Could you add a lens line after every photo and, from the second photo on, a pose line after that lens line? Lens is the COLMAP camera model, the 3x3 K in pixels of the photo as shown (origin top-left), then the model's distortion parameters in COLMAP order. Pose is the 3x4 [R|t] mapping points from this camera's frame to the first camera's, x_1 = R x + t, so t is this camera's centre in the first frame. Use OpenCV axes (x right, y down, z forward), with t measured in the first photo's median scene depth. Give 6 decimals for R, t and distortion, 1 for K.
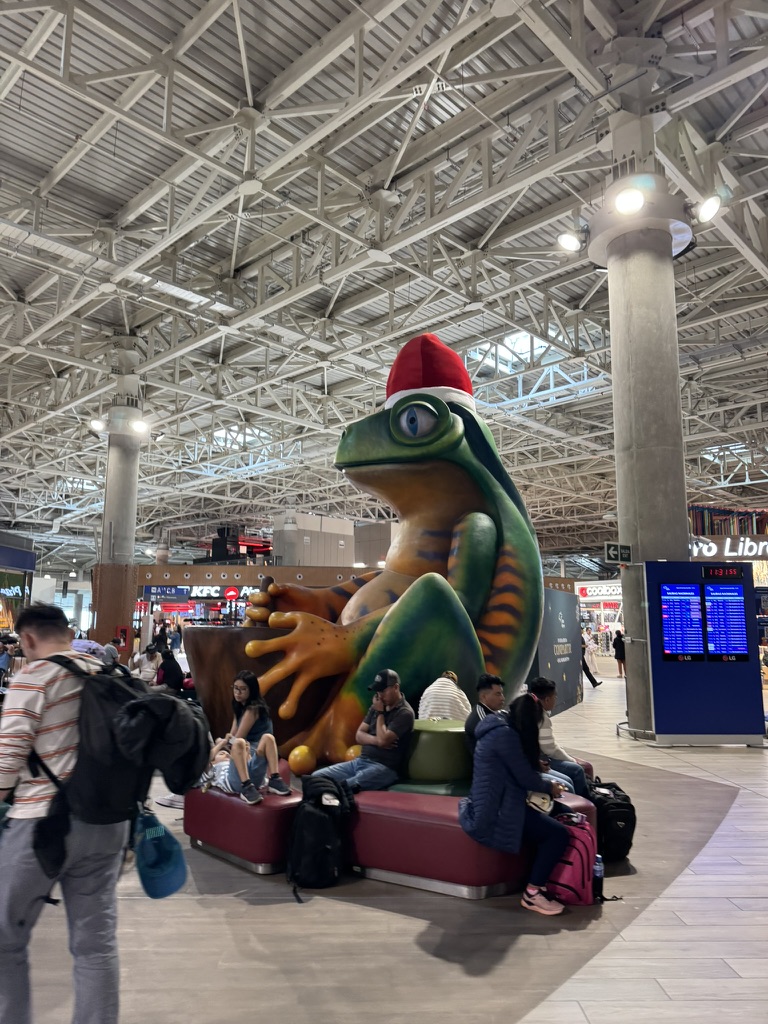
lens RADIAL K [[726.4, 0, 422.5], [0, 726.4, 510.5], [0, 0, 1]] dist [0.047409, -0.063089]
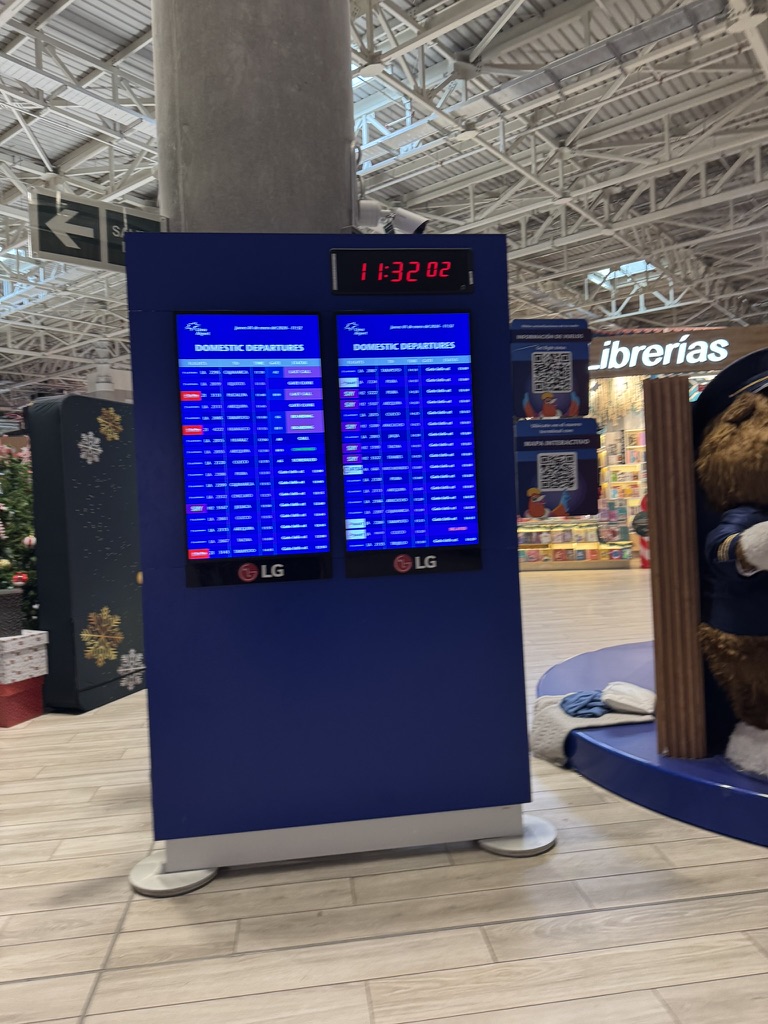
lens RADIAL K [[726.4, 0, 422.5], [0, 726.4, 510.5], [0, 0, 1]] dist [0.047409, -0.063089]
pose [[0.992948, -0.048786, 0.108051, 0.201394], [0.029123, 0.983853, 0.176592, 0.066587], [-0.114921, -0.172199, 0.978336, 0.369340]]
